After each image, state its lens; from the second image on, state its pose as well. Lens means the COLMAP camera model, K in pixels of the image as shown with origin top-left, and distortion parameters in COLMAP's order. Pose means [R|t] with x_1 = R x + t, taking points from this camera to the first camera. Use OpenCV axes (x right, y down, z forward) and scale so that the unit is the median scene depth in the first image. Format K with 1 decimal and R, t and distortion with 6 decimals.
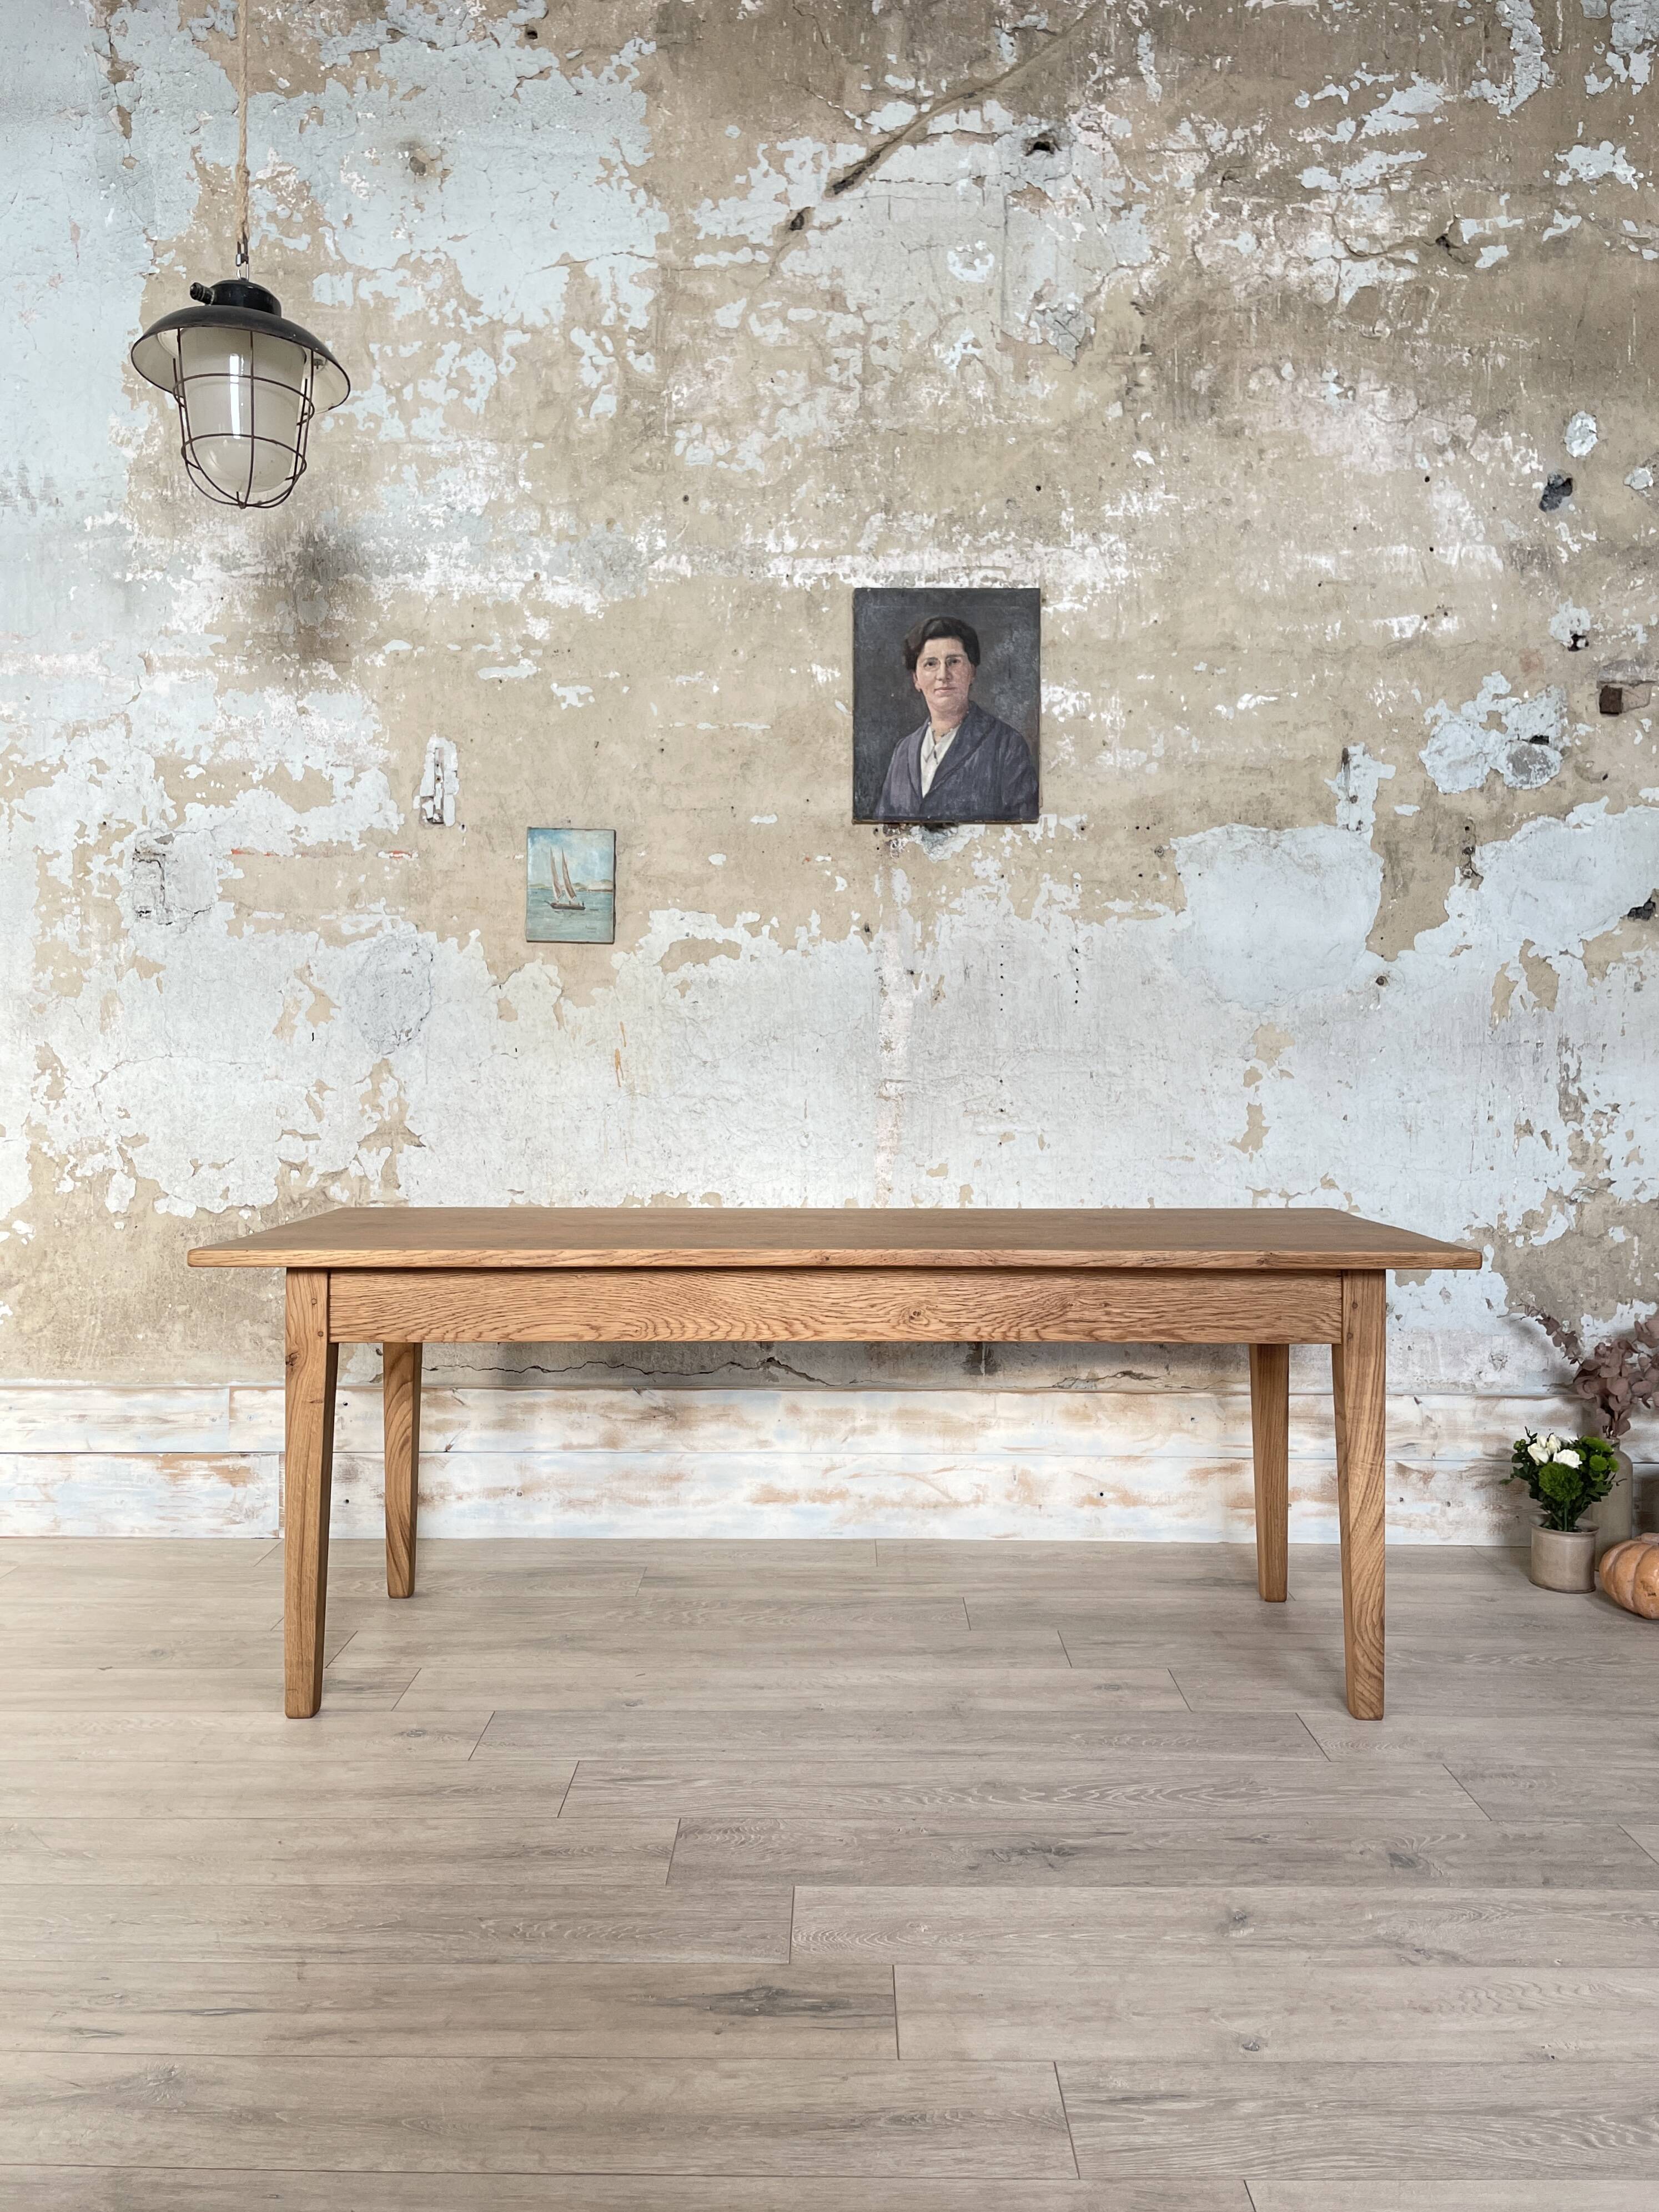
lens RADIAL K [[1687.7, 0, 831.8], [0, 1687.7, 1095.4], [0, 0, 1]] dist [0.088734, -0.118068]
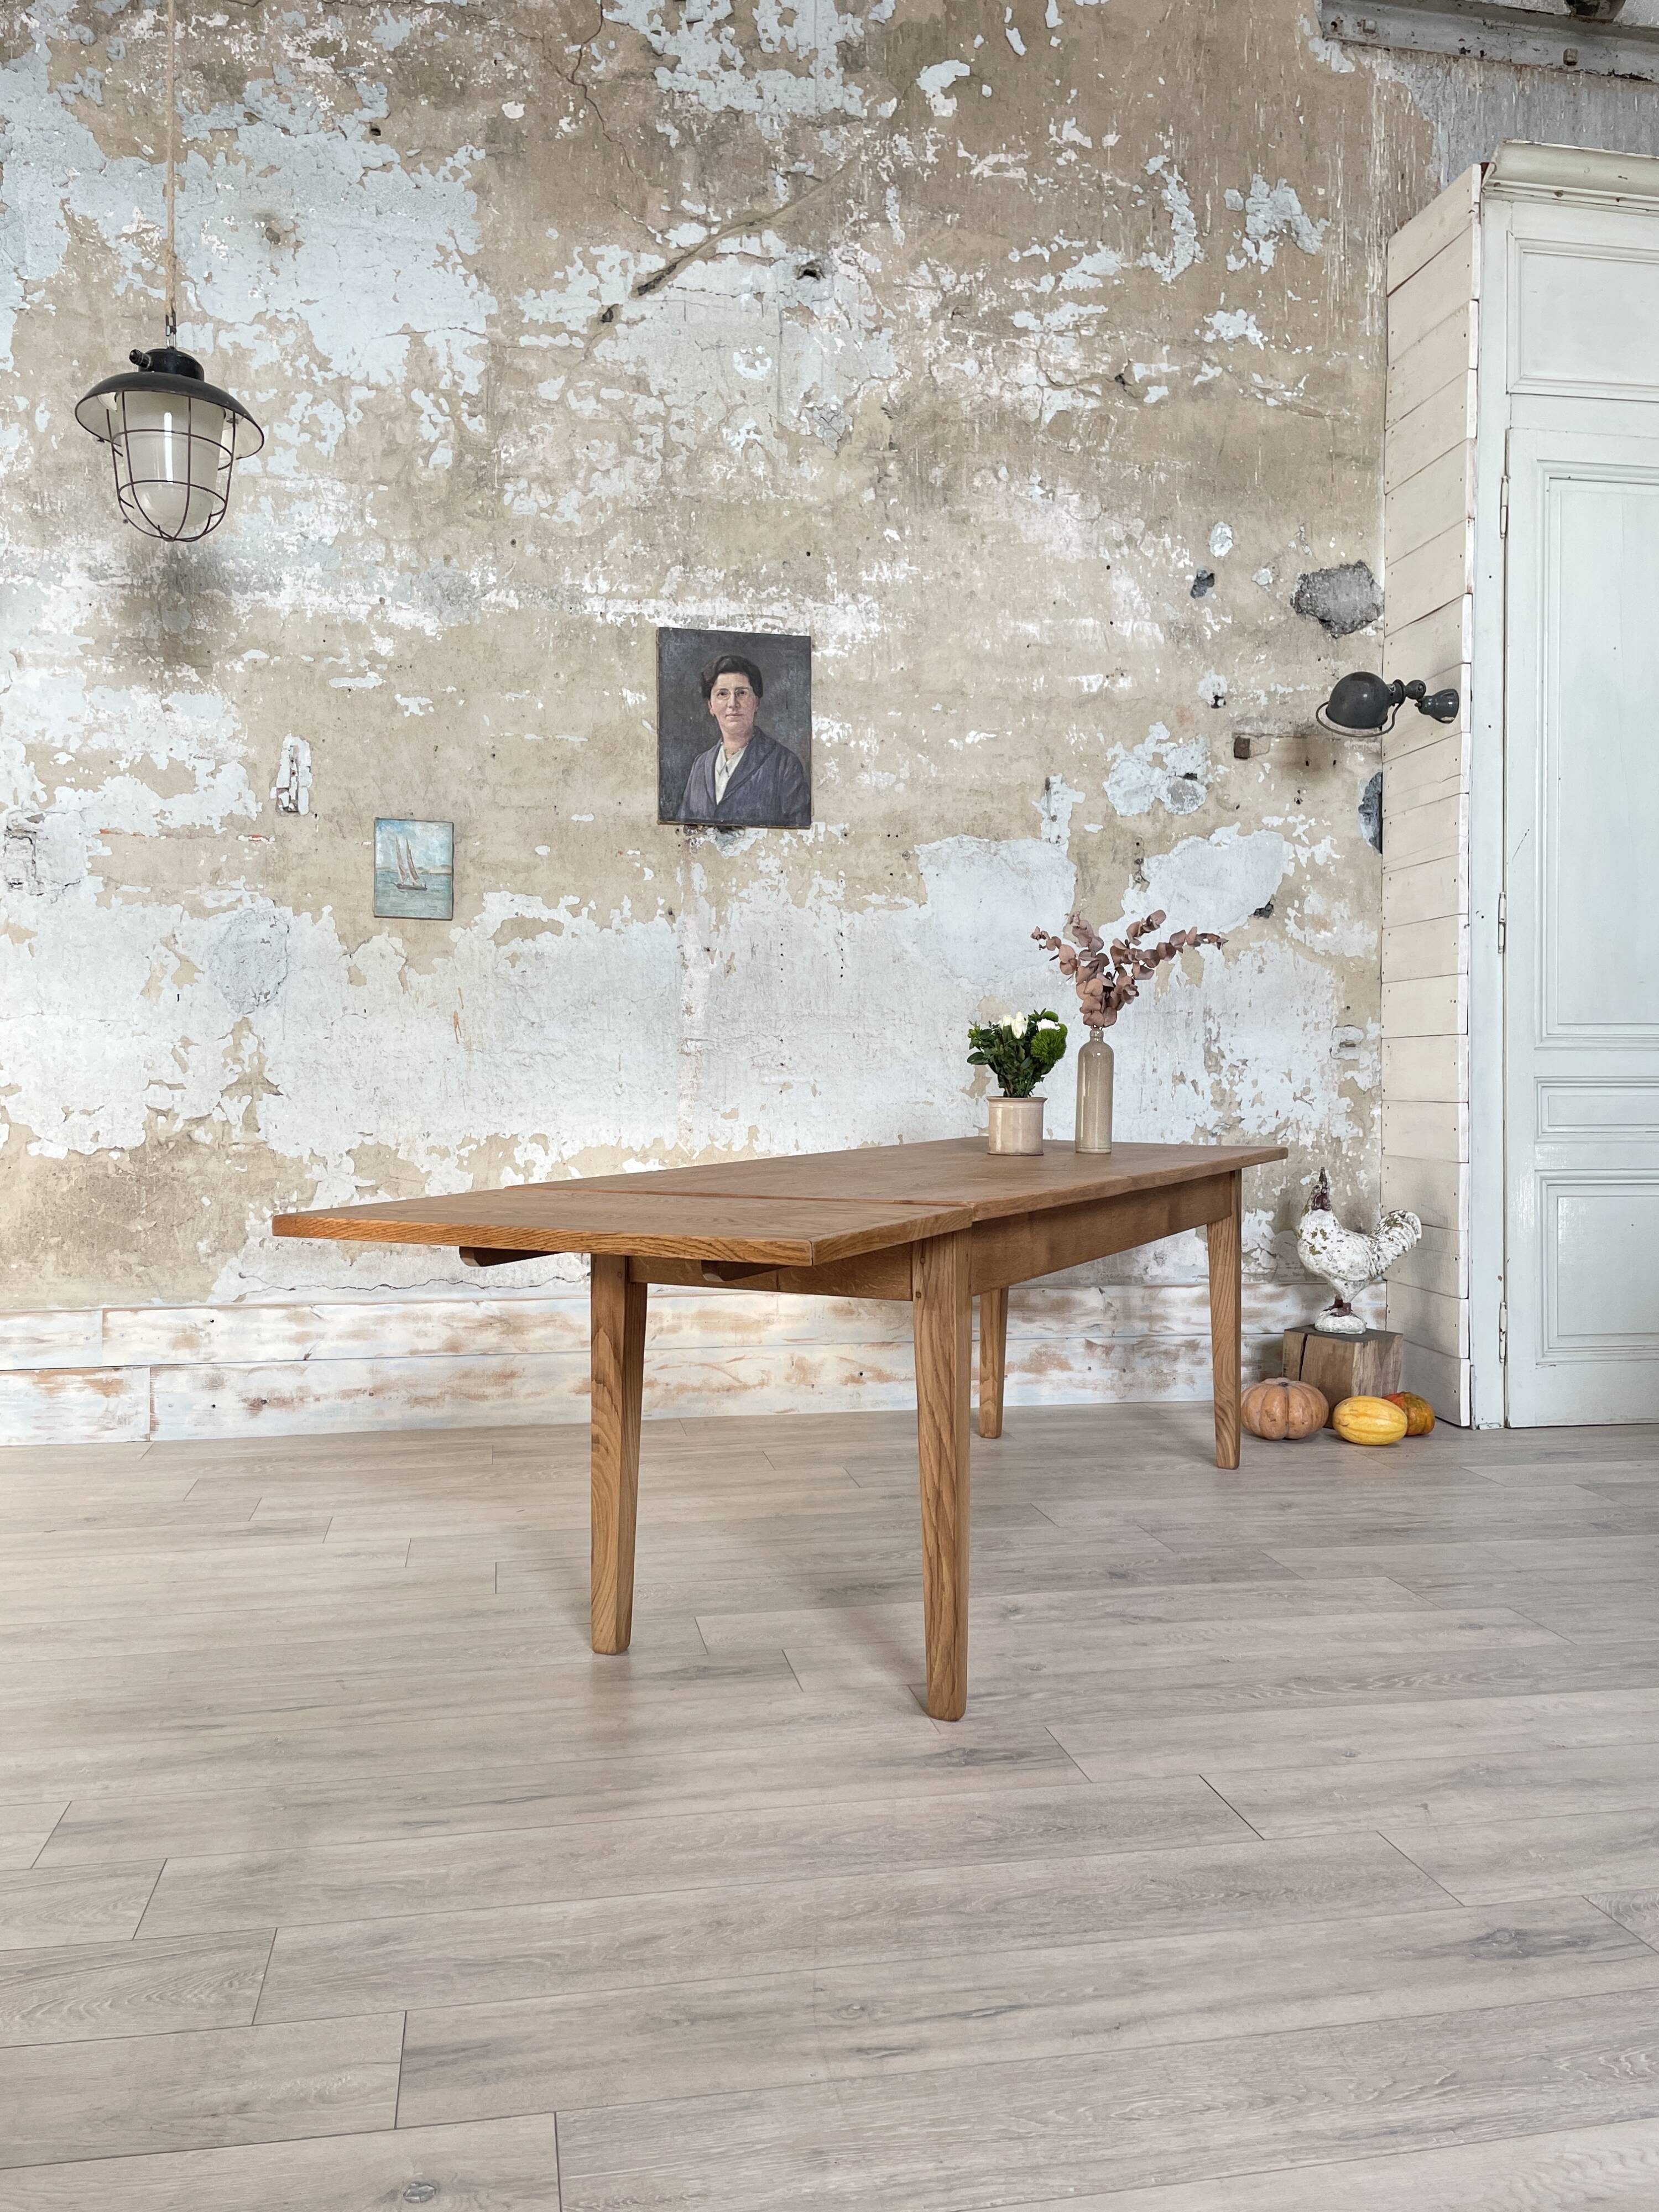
lens RADIAL K [[1669.2, 0, 837.7], [0, 1669.2, 1101.1], [0, 0, 1]] dist [0.087654, -0.112879]
pose [[0.979050, -0.003366, 0.203593, -0.105047], [0.001935, 0.999972, 0.007225, 0.026982], [-0.203612, -0.006679, 0.979029, -0.186824]]
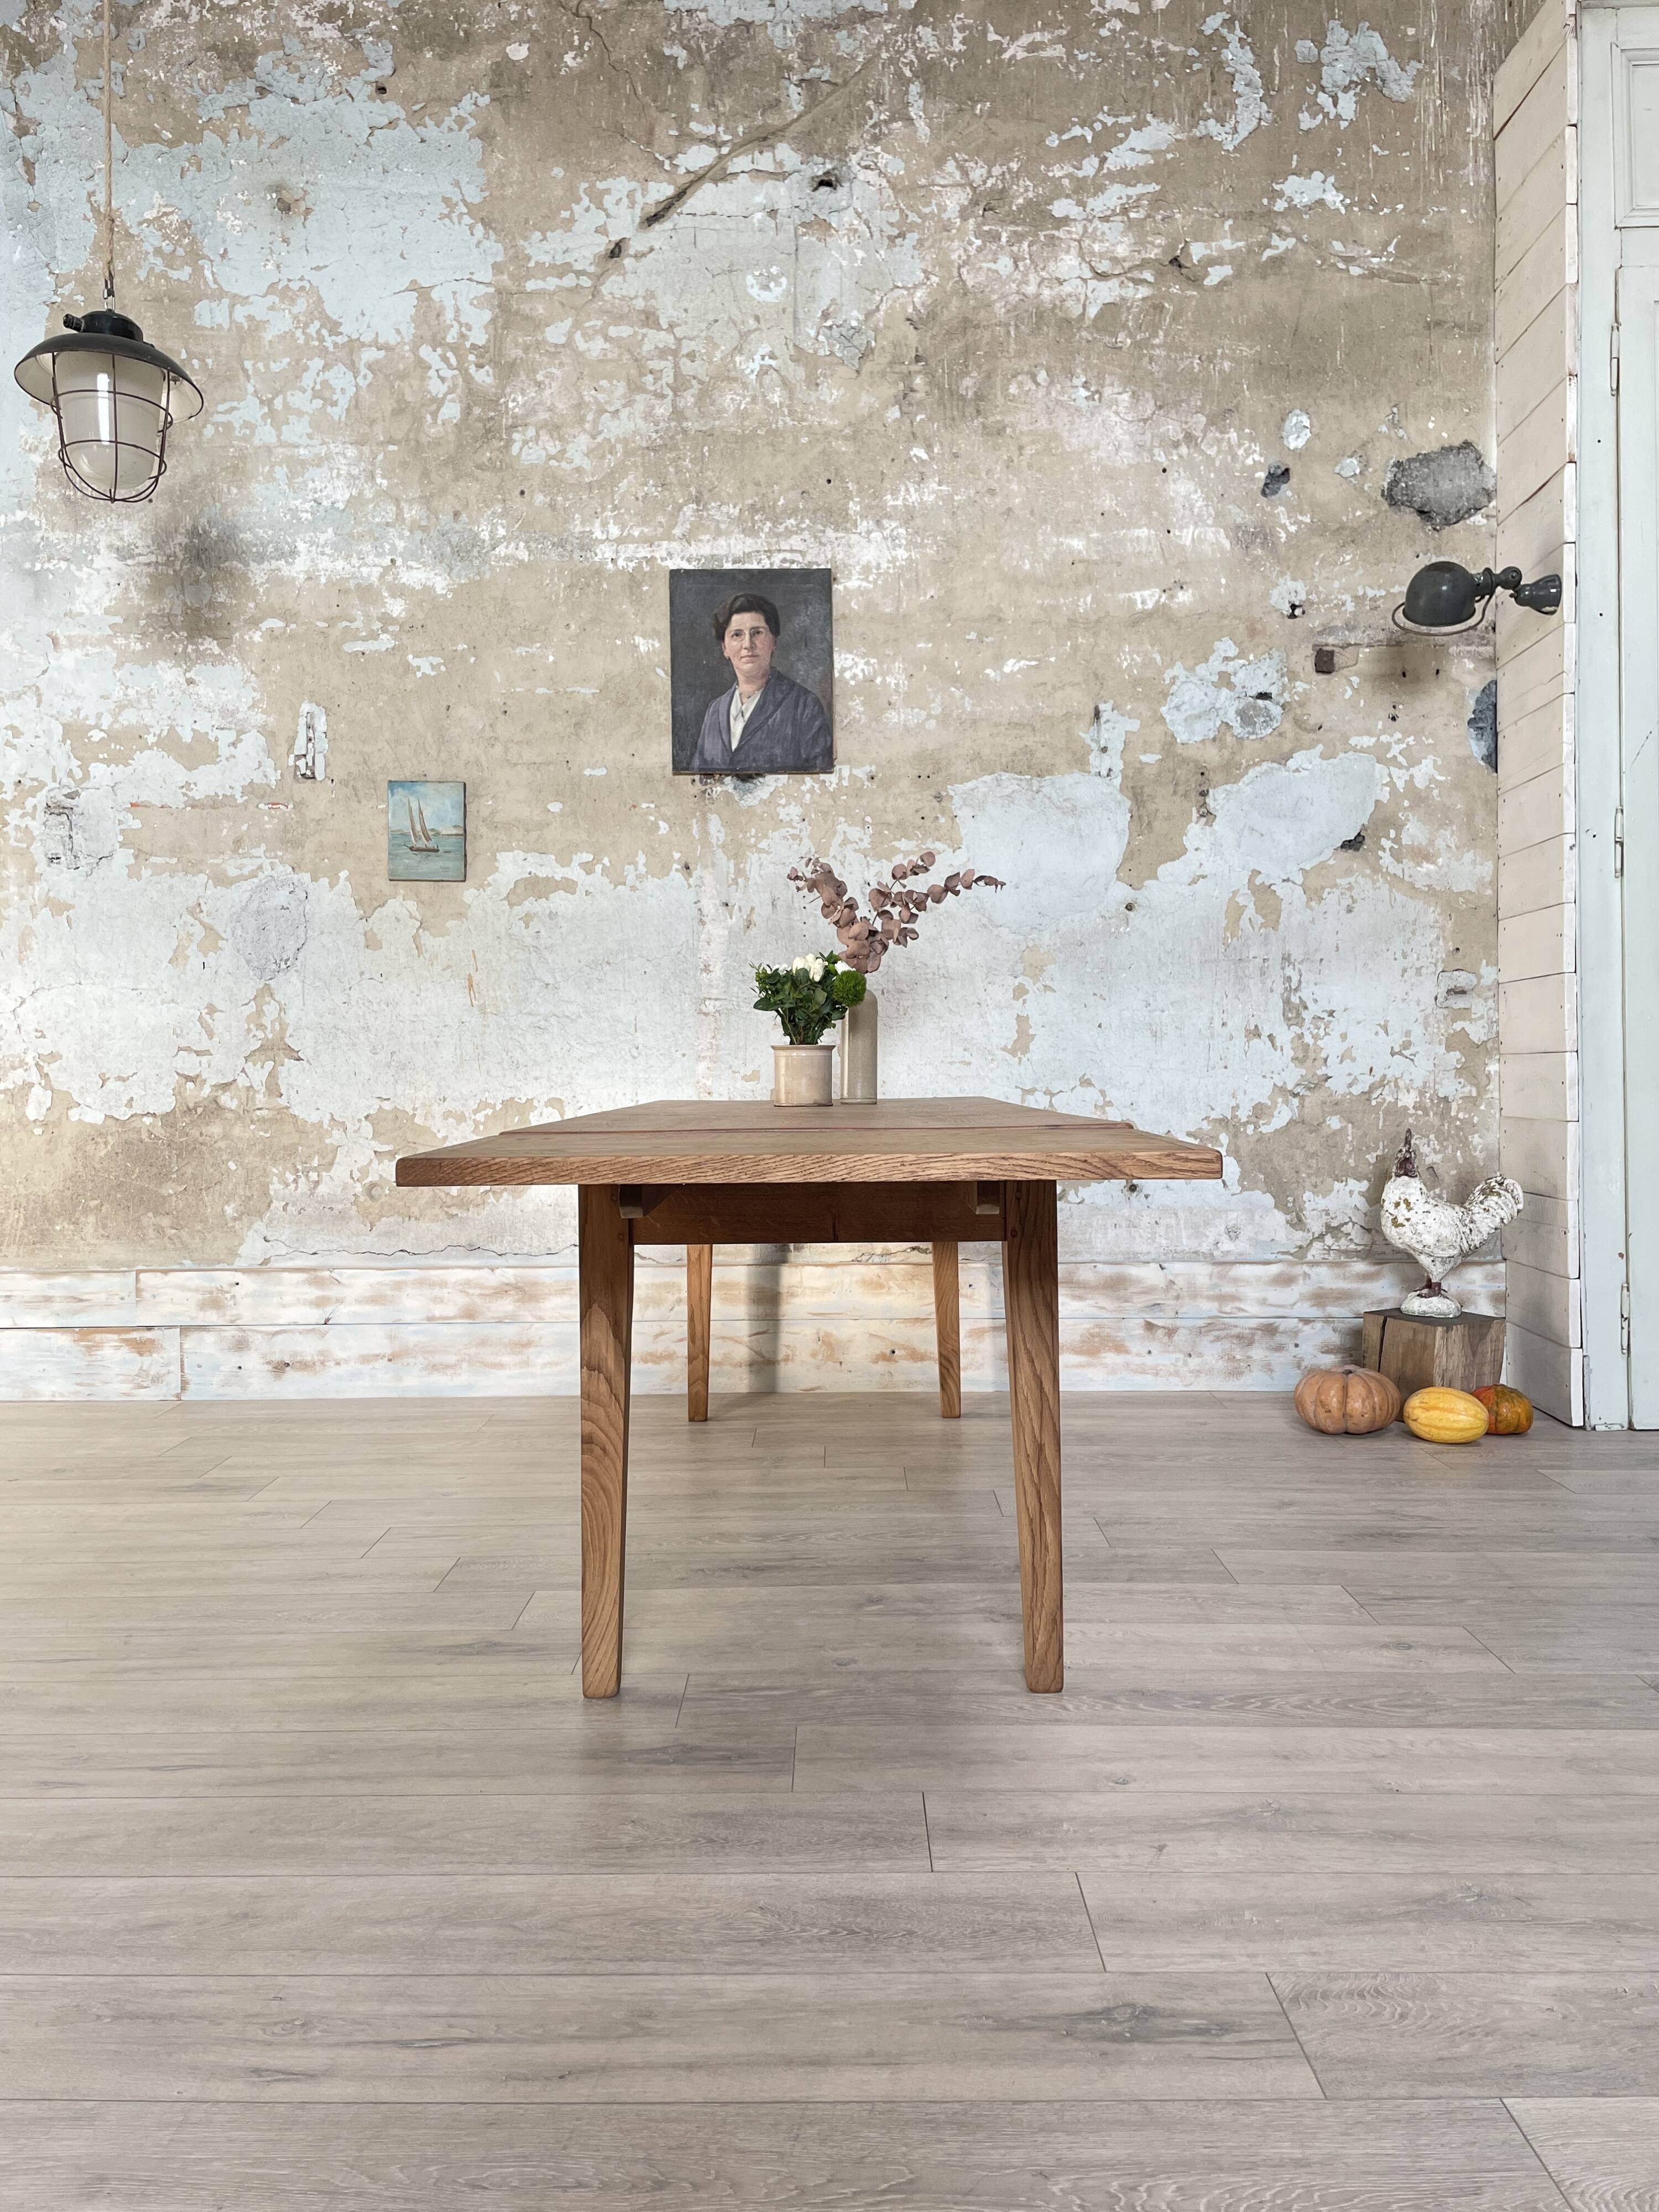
lens RADIAL K [[1669.2, 0, 838.4], [0, 1669.2, 1102.7], [0, 0, 1]] dist [0.087654, -0.112879]
pose [[0.999920, -0.012423, 0.002204, 0.120081], [0.012411, 0.999909, 0.005230, 0.057687], [-0.002269, -0.005202, 0.999984, -0.140932]]
